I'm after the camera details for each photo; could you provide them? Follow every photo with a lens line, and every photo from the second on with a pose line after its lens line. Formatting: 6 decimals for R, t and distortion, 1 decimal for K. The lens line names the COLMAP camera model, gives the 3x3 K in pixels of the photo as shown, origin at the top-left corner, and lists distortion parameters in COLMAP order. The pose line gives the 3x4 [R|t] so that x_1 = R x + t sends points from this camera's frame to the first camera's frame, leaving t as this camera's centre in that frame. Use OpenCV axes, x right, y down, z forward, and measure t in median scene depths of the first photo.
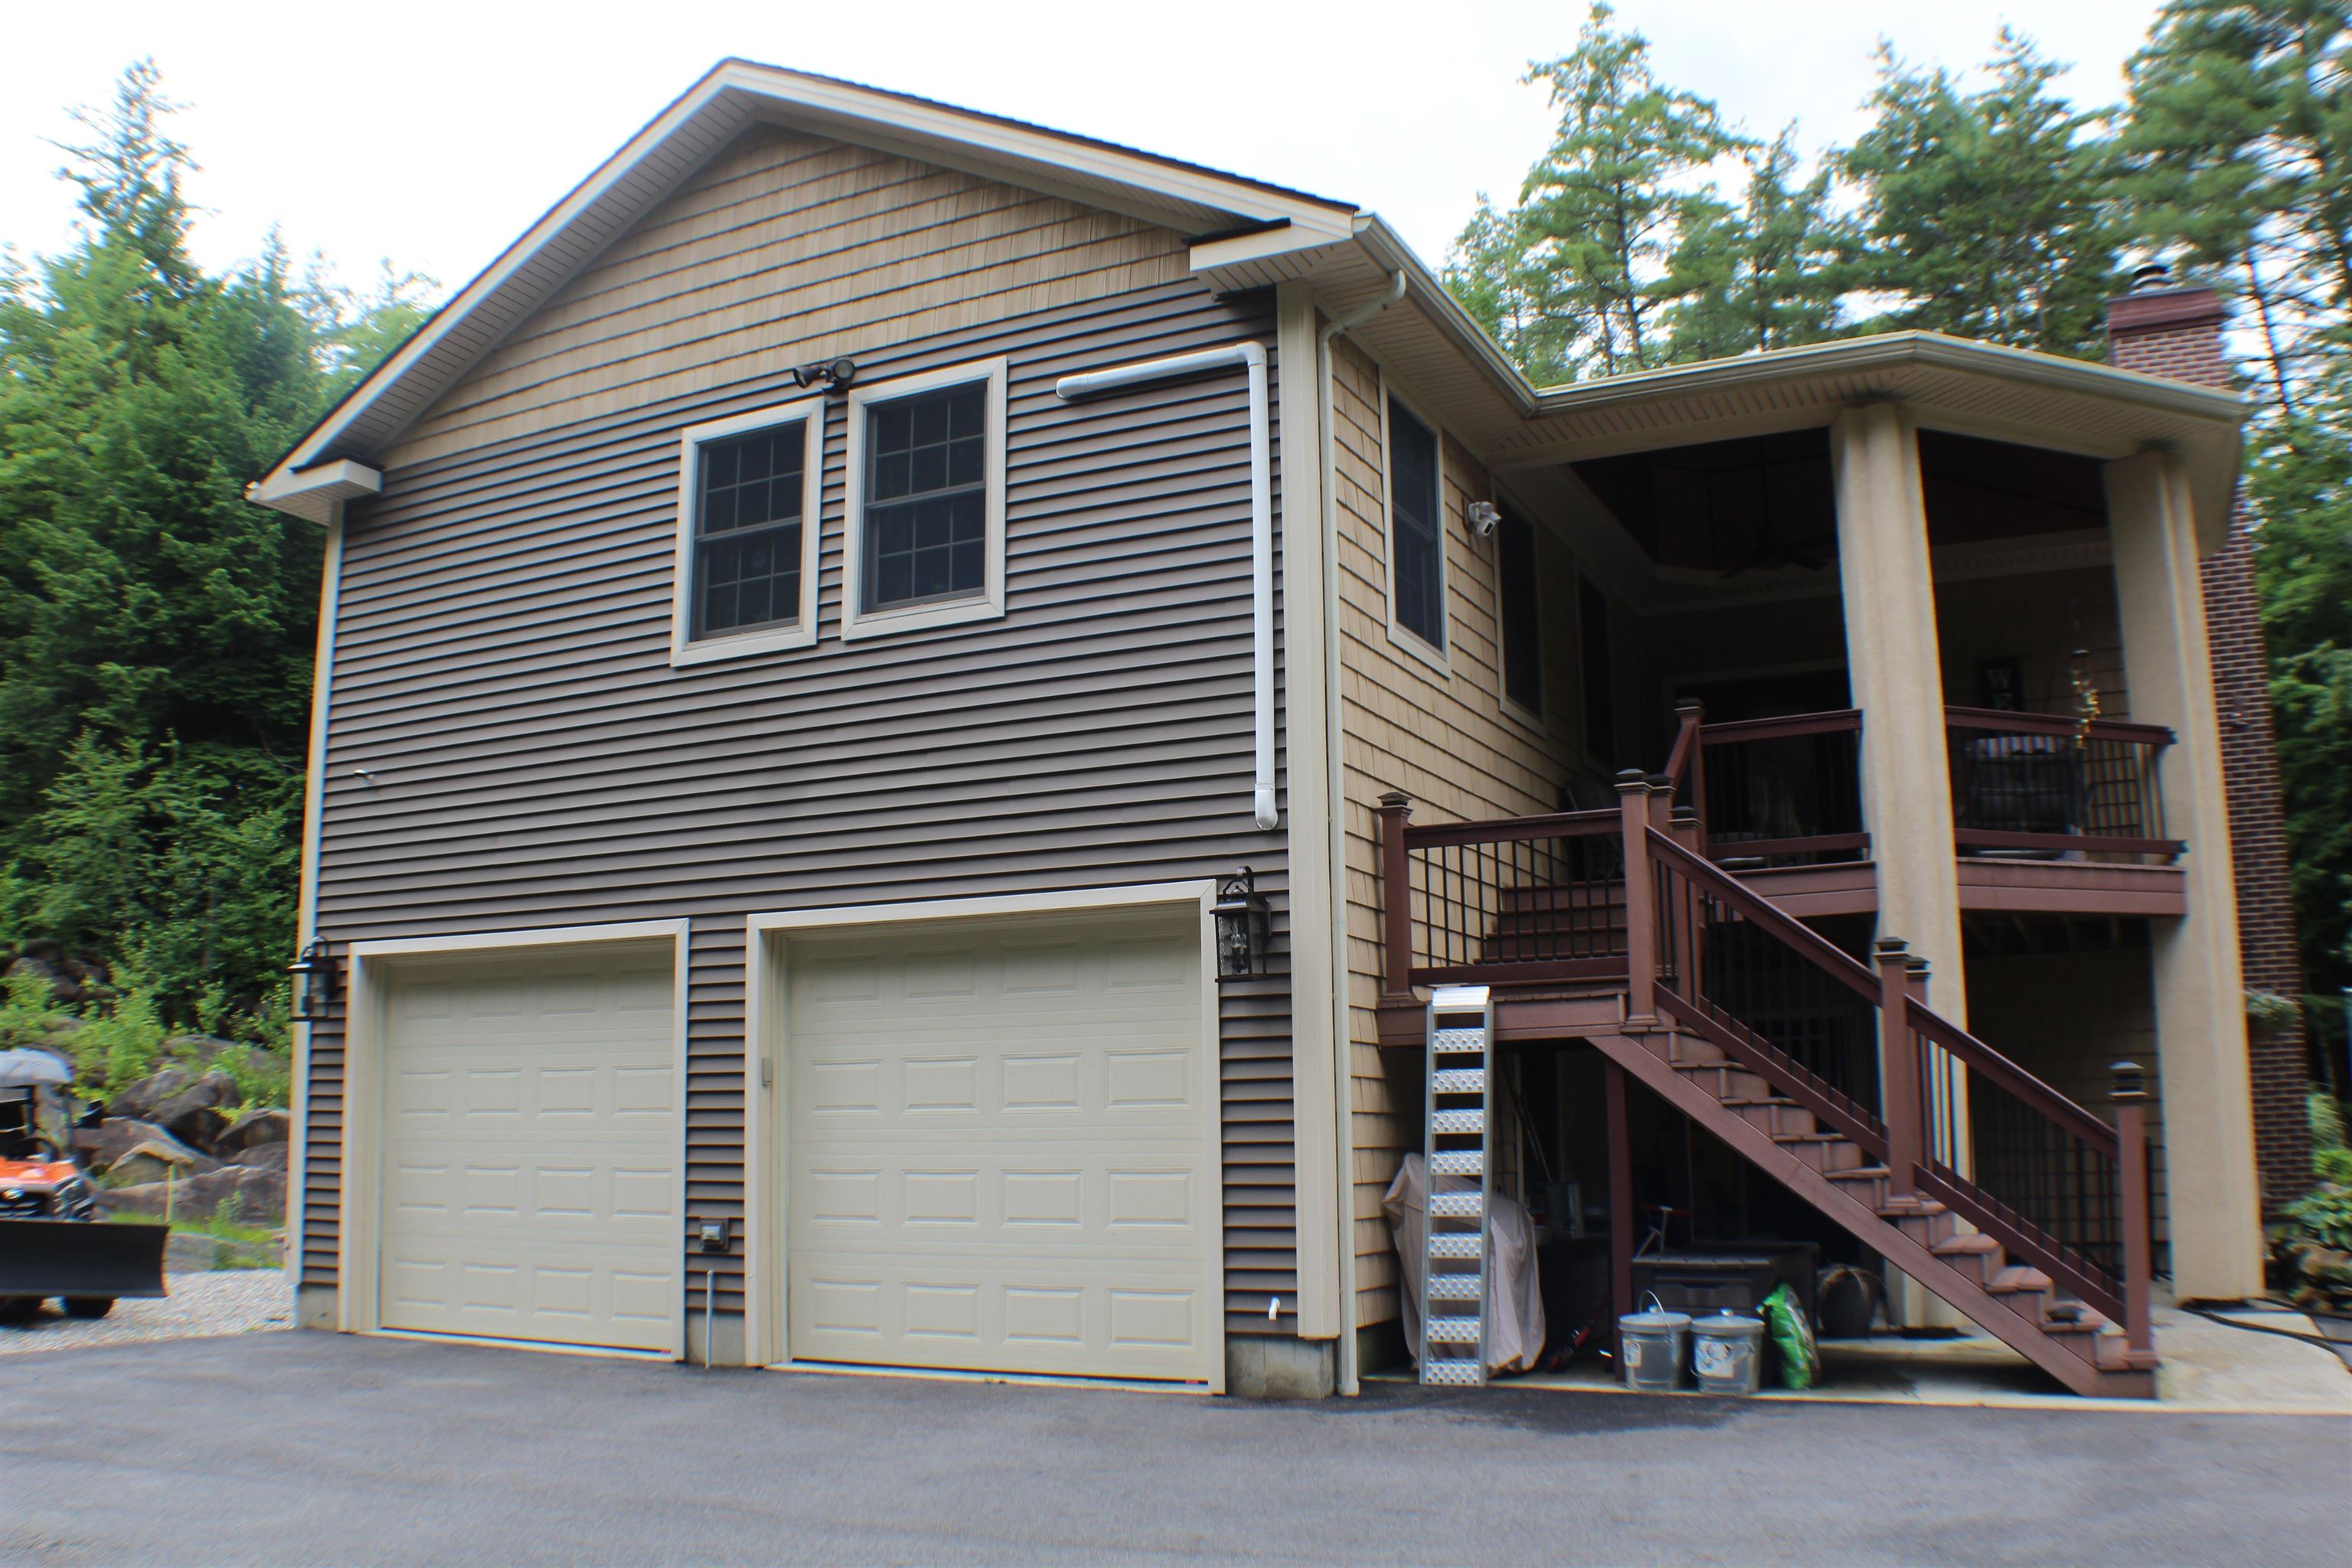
lens RADIAL K [[1989.9, 0, 1176.5], [0, 1989.9, 840.3], [0, 0, 1]] dist [-0.212176, 0.078440]
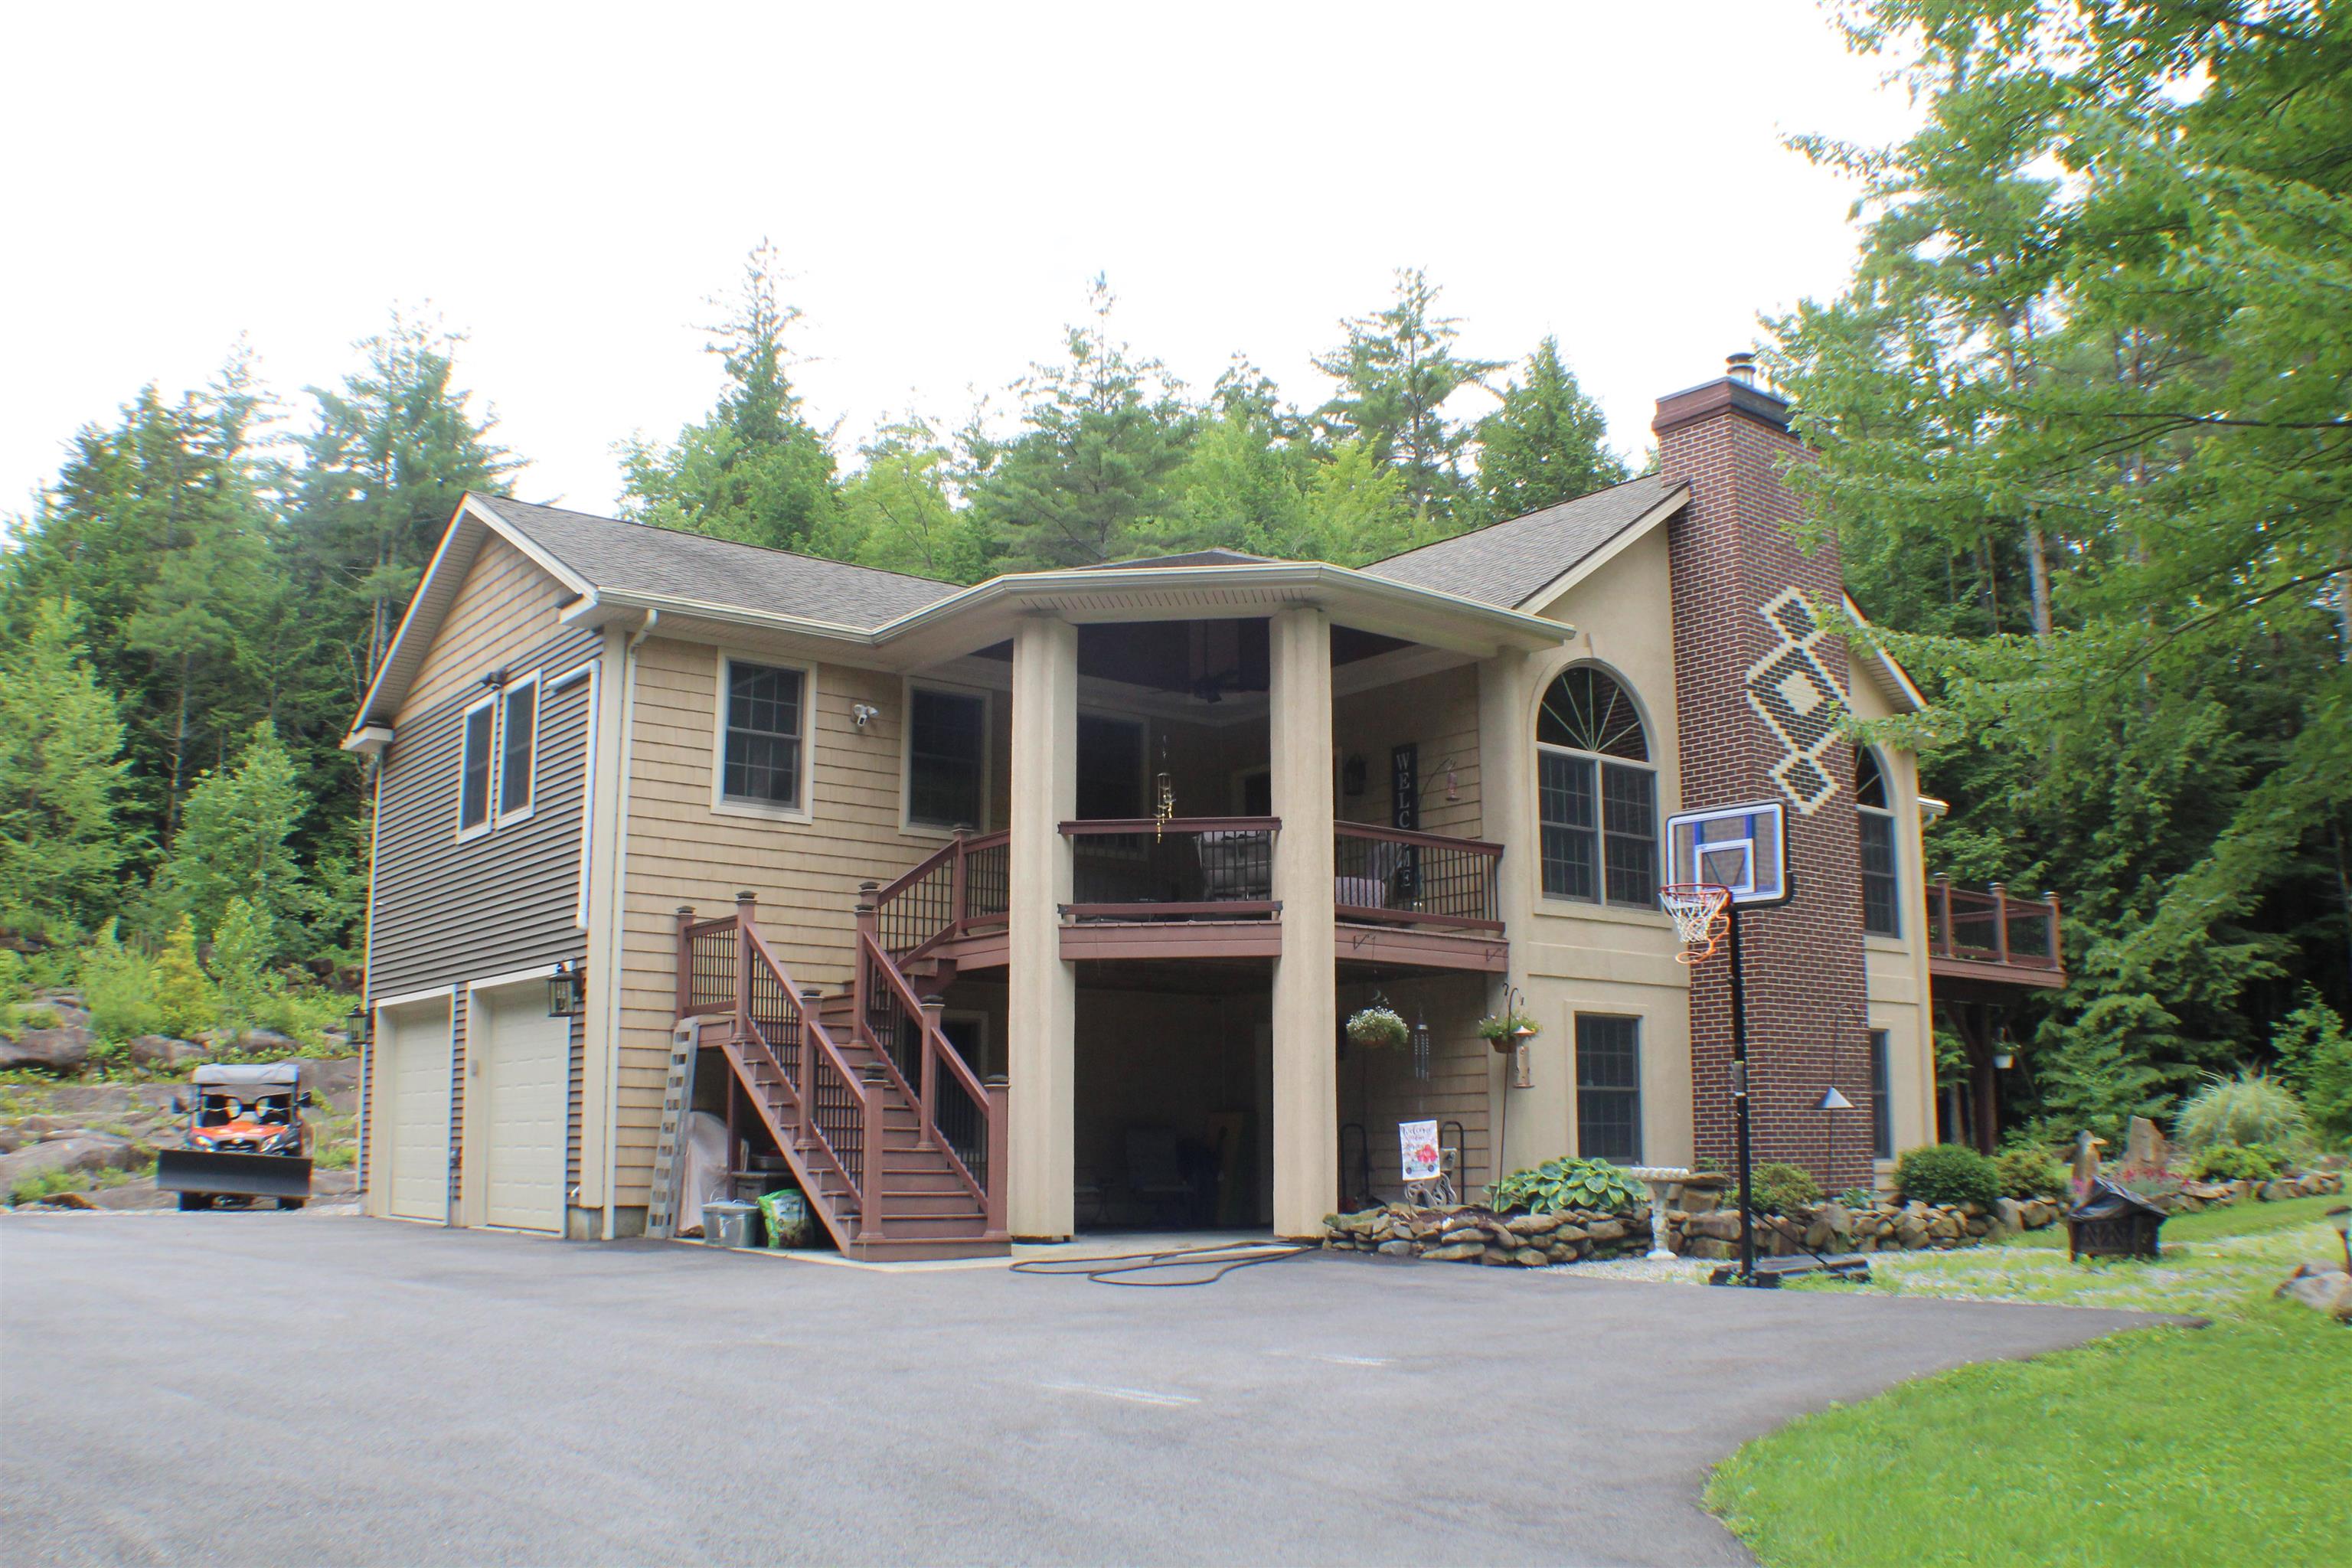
lens RADIAL K [[2098.8, 0, 1176.0], [0, 2098.8, 784.0], [0, 0, 1]] dist [-0.212201, -0.004679]
pose [[0.898622, -0.071981, -0.432778, 1.186658], [0.059165, 0.997321, -0.043027, -0.024582], [0.434716, 0.013060, 0.900473, -0.419377]]
